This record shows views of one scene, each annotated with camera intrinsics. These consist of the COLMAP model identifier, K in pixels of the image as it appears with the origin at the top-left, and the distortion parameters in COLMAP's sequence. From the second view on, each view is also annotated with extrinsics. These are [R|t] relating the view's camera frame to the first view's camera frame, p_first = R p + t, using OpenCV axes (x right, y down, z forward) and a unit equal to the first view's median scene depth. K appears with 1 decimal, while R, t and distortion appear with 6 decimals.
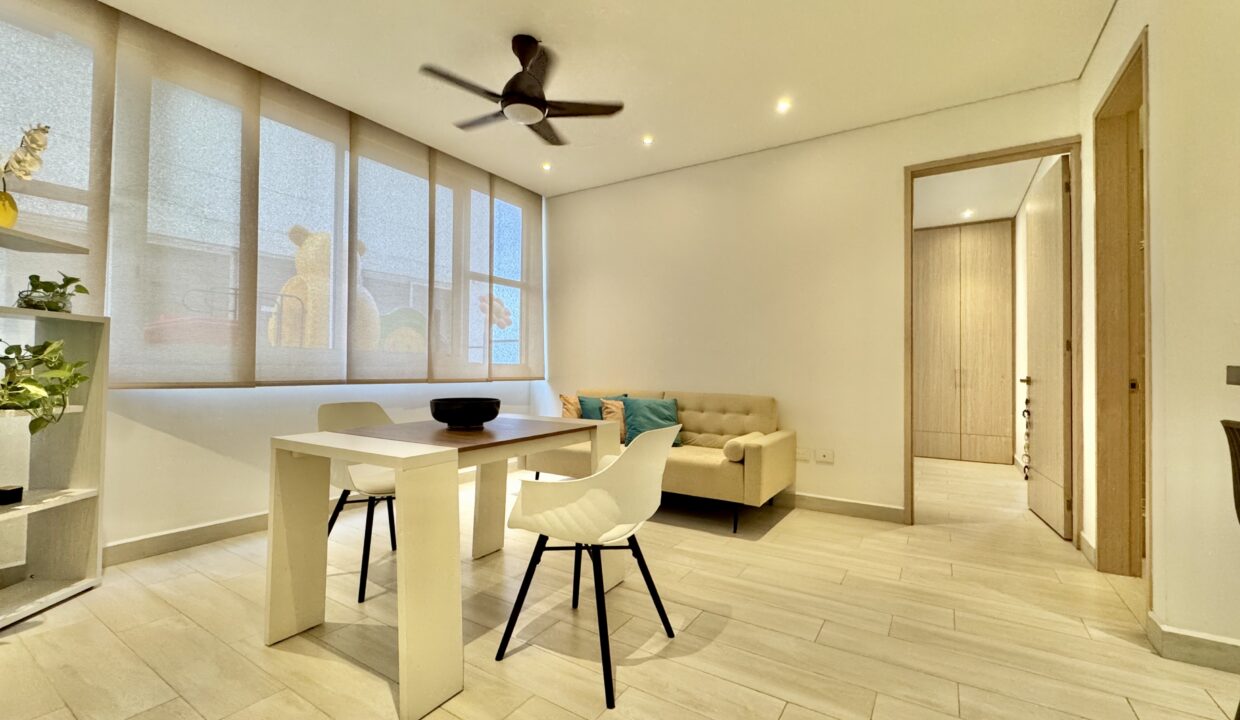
lens RADIAL K [[501.3, 0, 620.0], [0, 501.3, 360.0], [0, 0, 1]] dist [-0.001631, 0.000132]
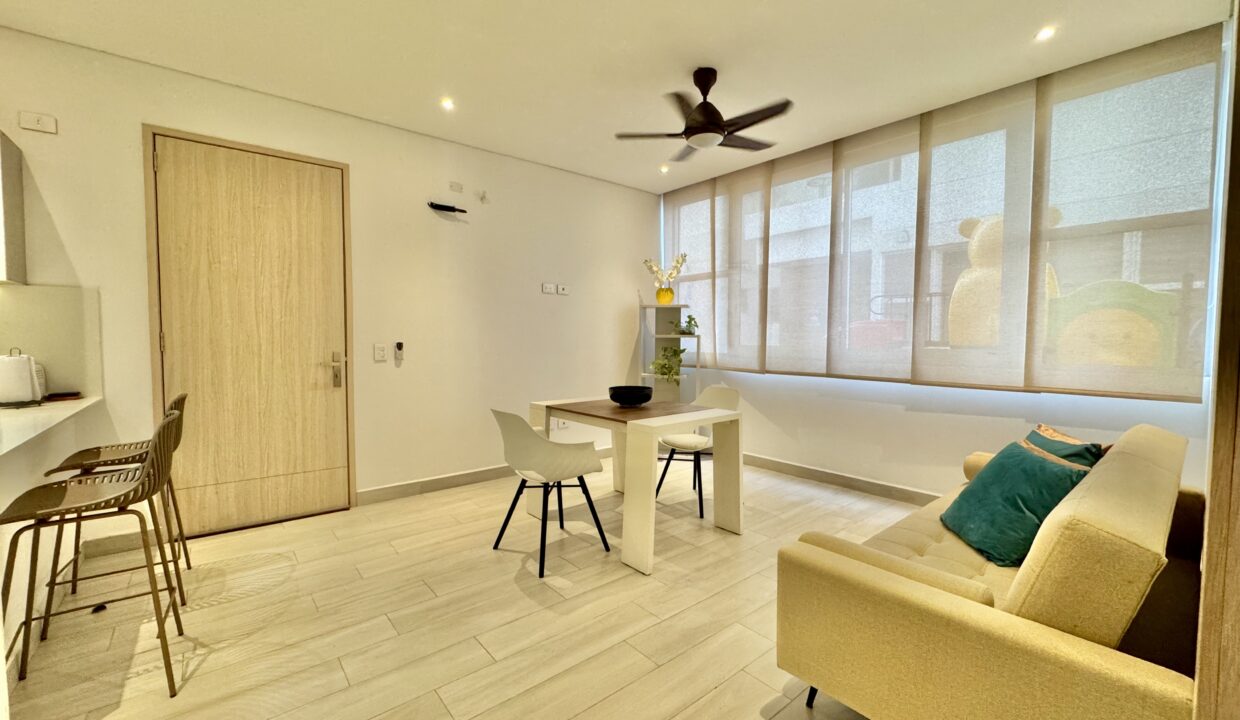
lens RADIAL K [[501.3, 0, 620.0], [0, 501.3, 360.0], [0, 0, 1]] dist [-0.001631, 0.000132]
pose [[-0.294842, 0.033669, -0.954953, 0.814460], [0.009533, 0.999433, 0.032294, -0.040061], [0.955499, 0.000418, -0.294996, 1.005791]]
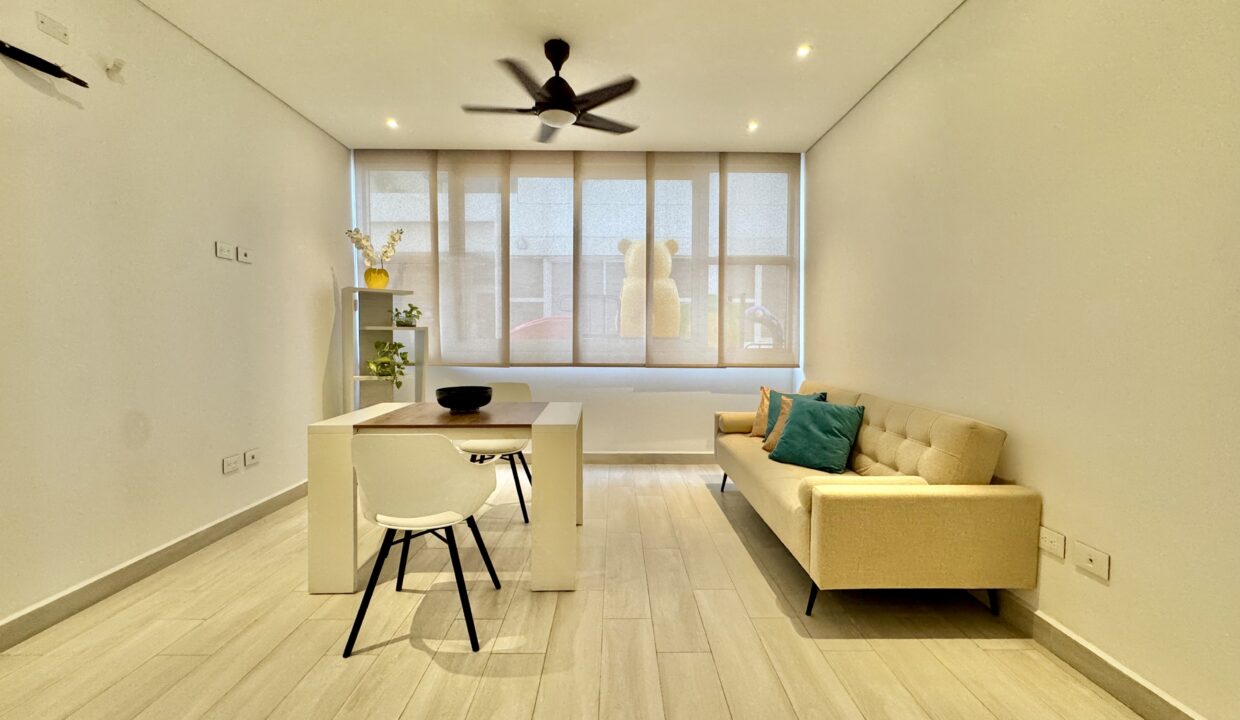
lens RADIAL K [[498.4, 0, 624.1], [0, 498.4, 358.0], [0, 0, 1]] dist [0.000813, 0.000095]
pose [[0.555715, 0.028135, -0.830896, 0.662928], [0.015961, 0.998882, 0.044498, -0.032724], [0.831219, -0.037990, 0.554645, 0.458394]]
